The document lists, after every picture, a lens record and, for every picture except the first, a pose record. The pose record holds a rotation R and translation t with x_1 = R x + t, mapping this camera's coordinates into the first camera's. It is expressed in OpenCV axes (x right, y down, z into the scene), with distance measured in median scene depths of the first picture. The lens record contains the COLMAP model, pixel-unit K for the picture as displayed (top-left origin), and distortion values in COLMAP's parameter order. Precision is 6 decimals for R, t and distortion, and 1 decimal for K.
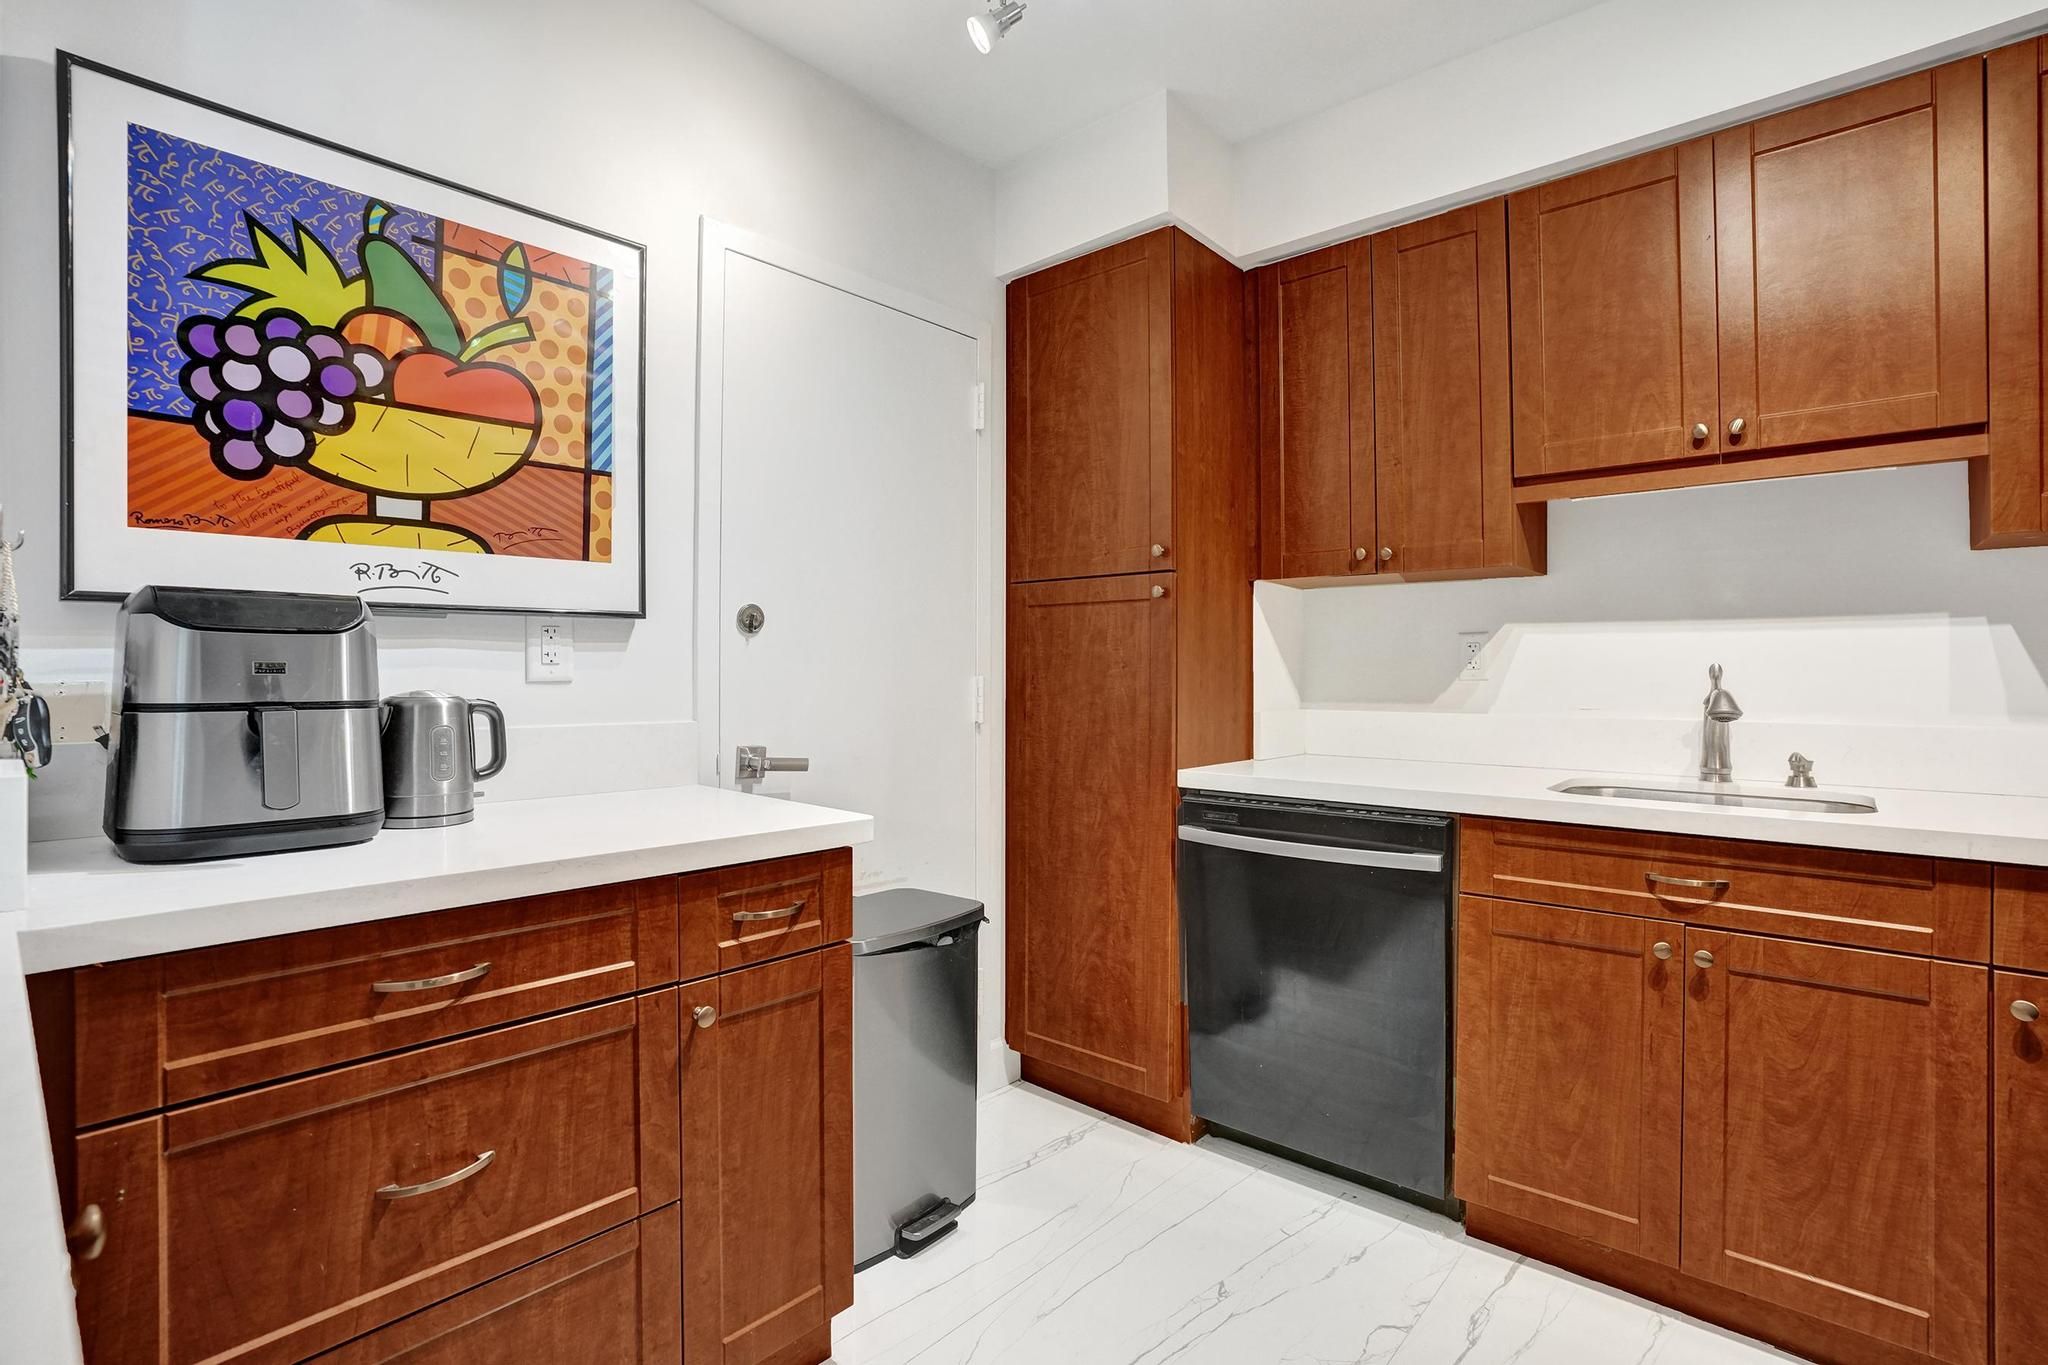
lens RADIAL K [[948.5, 0, 1021.6], [0, 948.5, 673.2], [0, 0, 1]] dist [-0.068435, 0.023272]
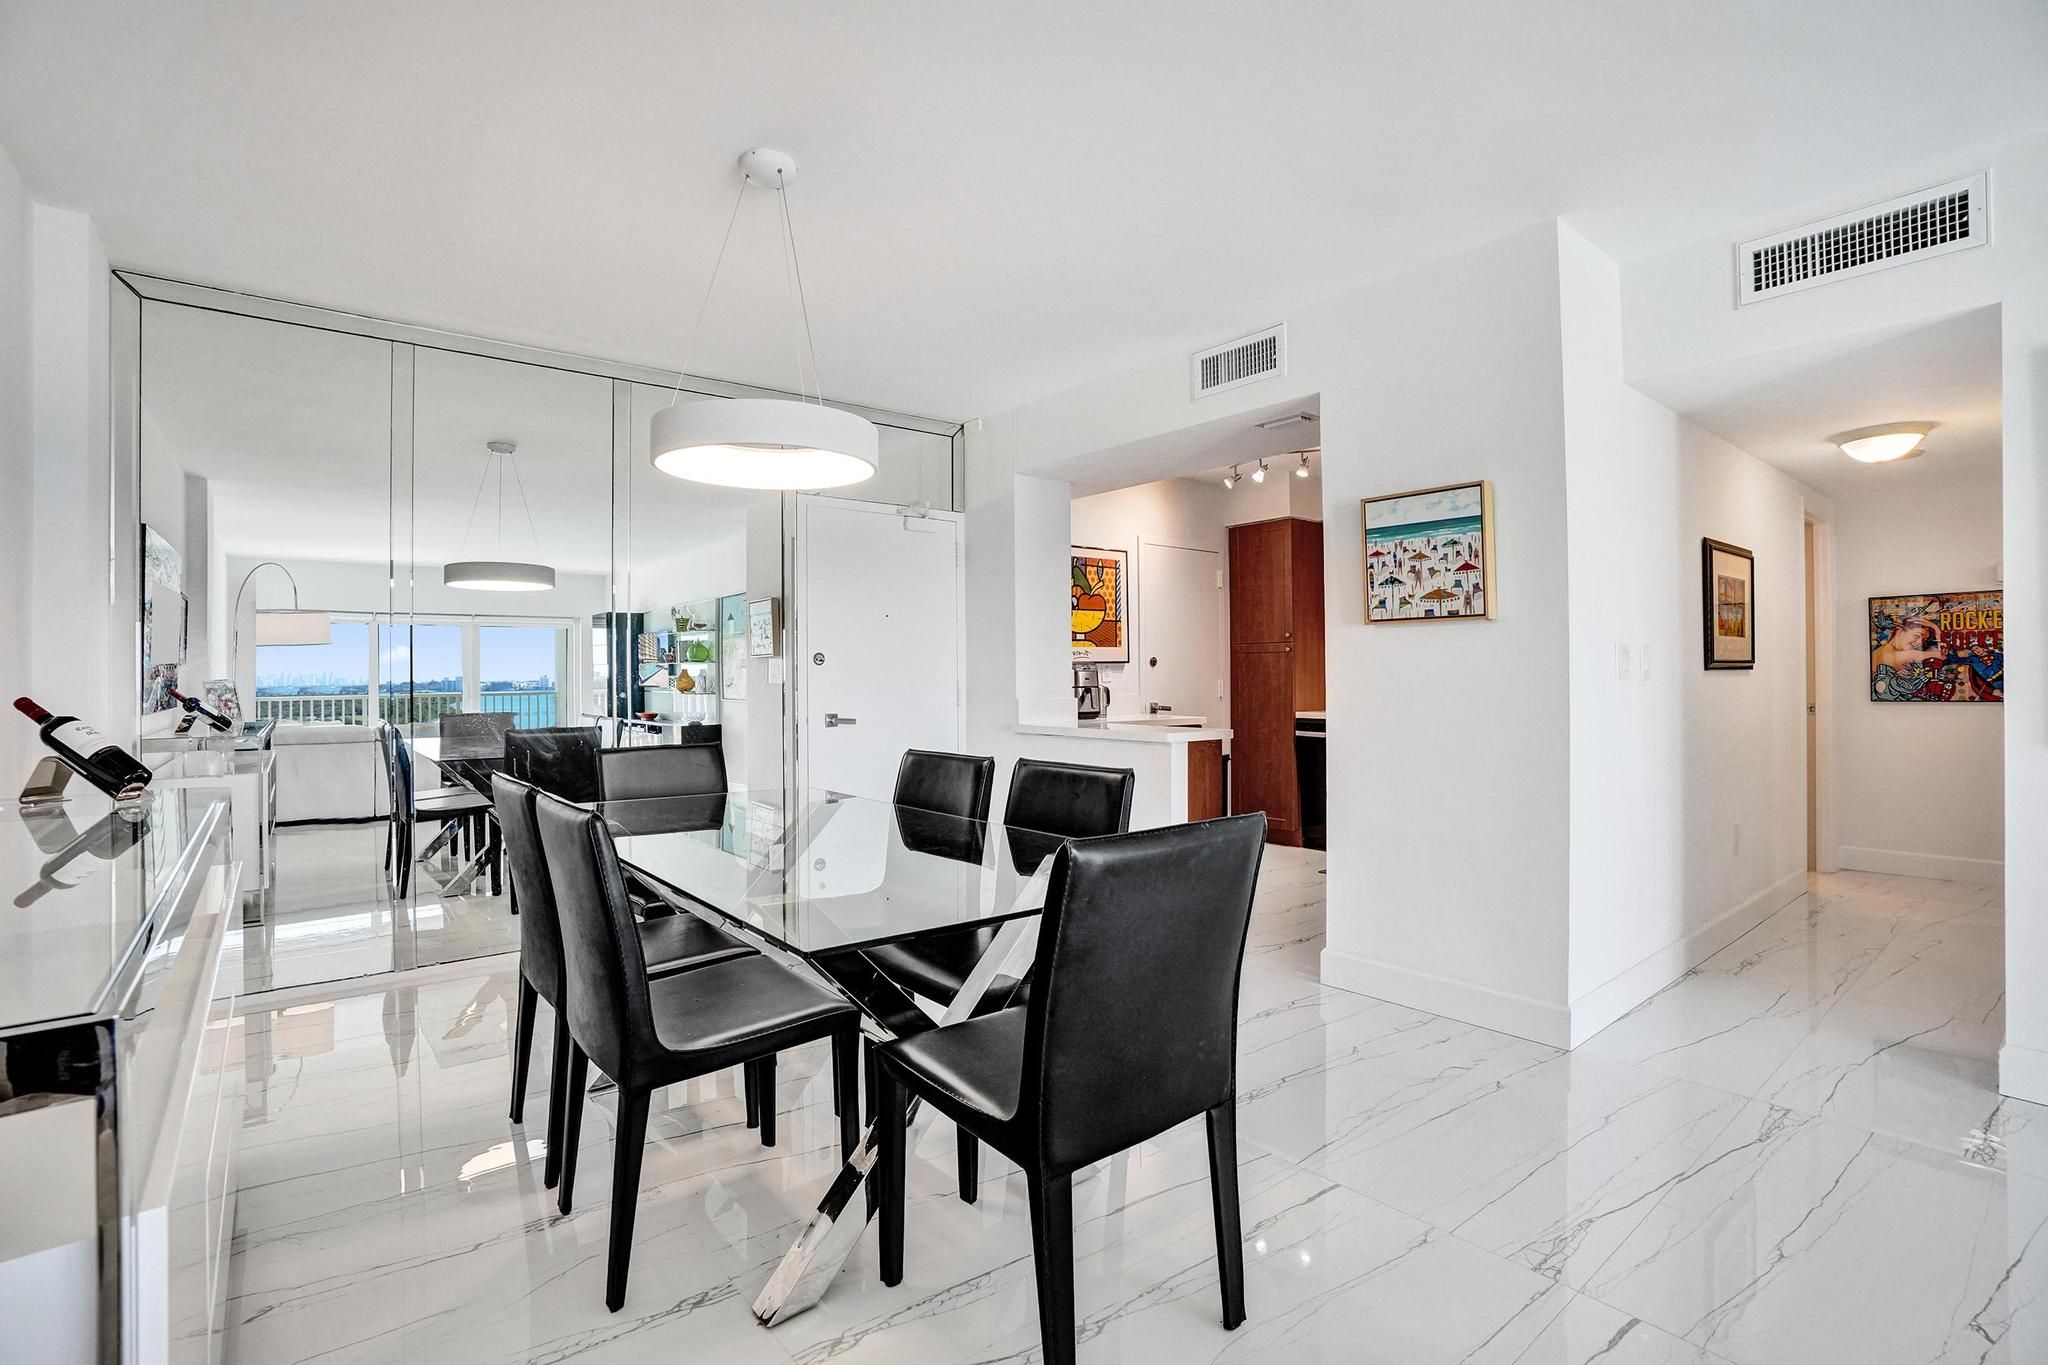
lens RADIAL K [[948.5, 0, 1021.6], [0, 948.5, 673.2], [0, 0, 1]] dist [-0.068435, 0.023272]
pose [[0.986280, -0.009242, -0.164822, -0.232405], [0.008571, 0.999952, -0.004784, -0.009082], [0.164858, 0.003306, 0.986312, -2.509912]]
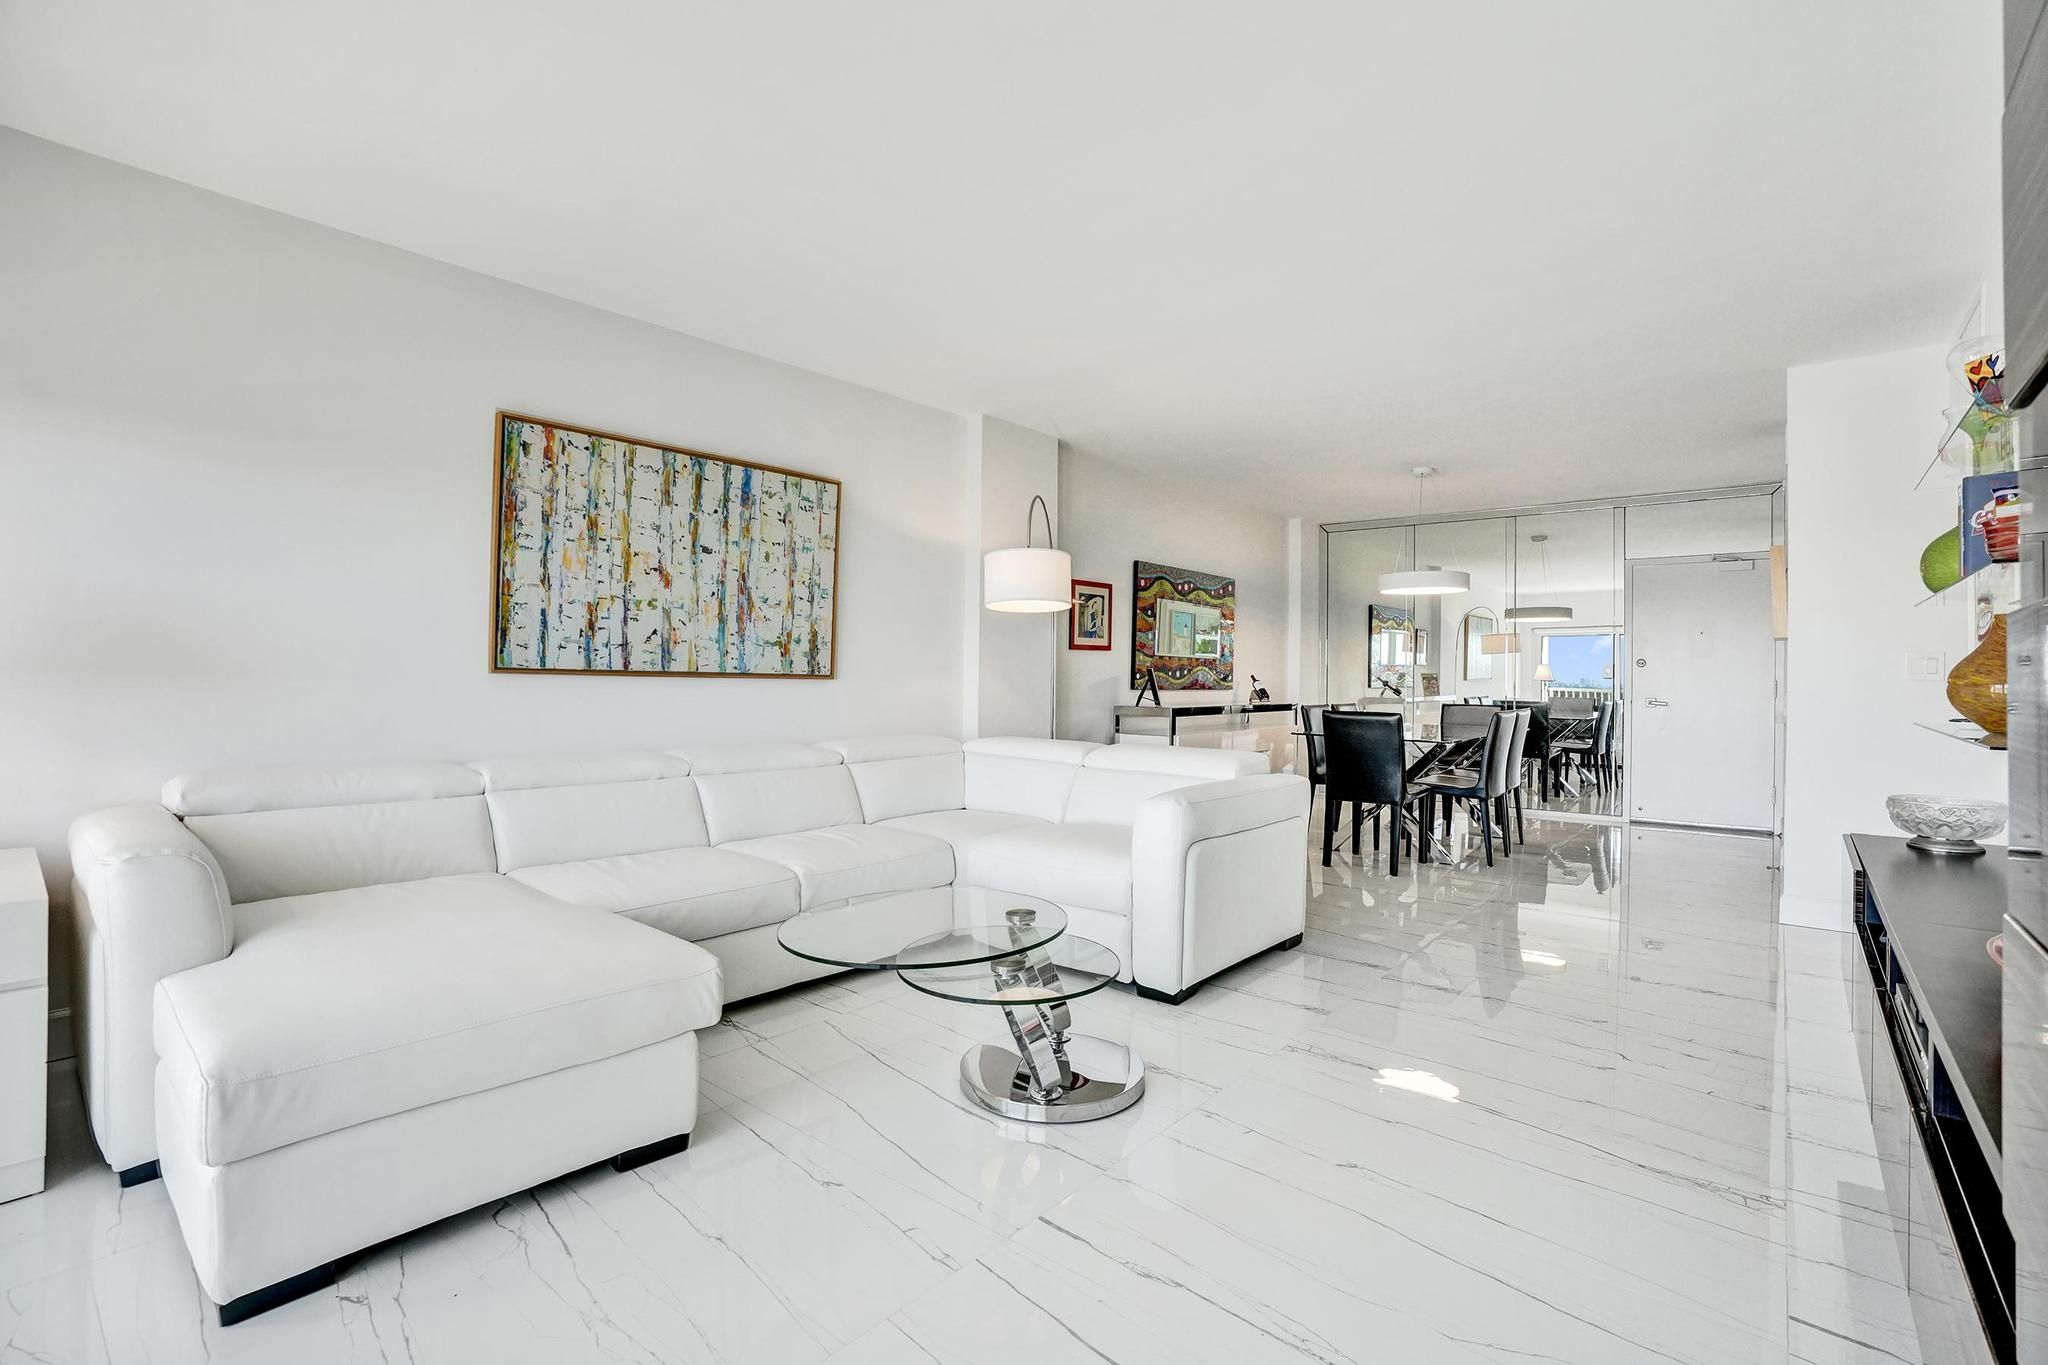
lens RADIAL K [[948.5, 0, 1021.6], [0, 948.5, 673.2], [0, 0, 1]] dist [-0.068435, 0.023272]
pose [[0.034267, -0.002629, -0.999409, 2.866767], [-0.011760, 0.999926, -0.003034, 0.024134], [0.999344, 0.011857, 0.034233, -2.872791]]
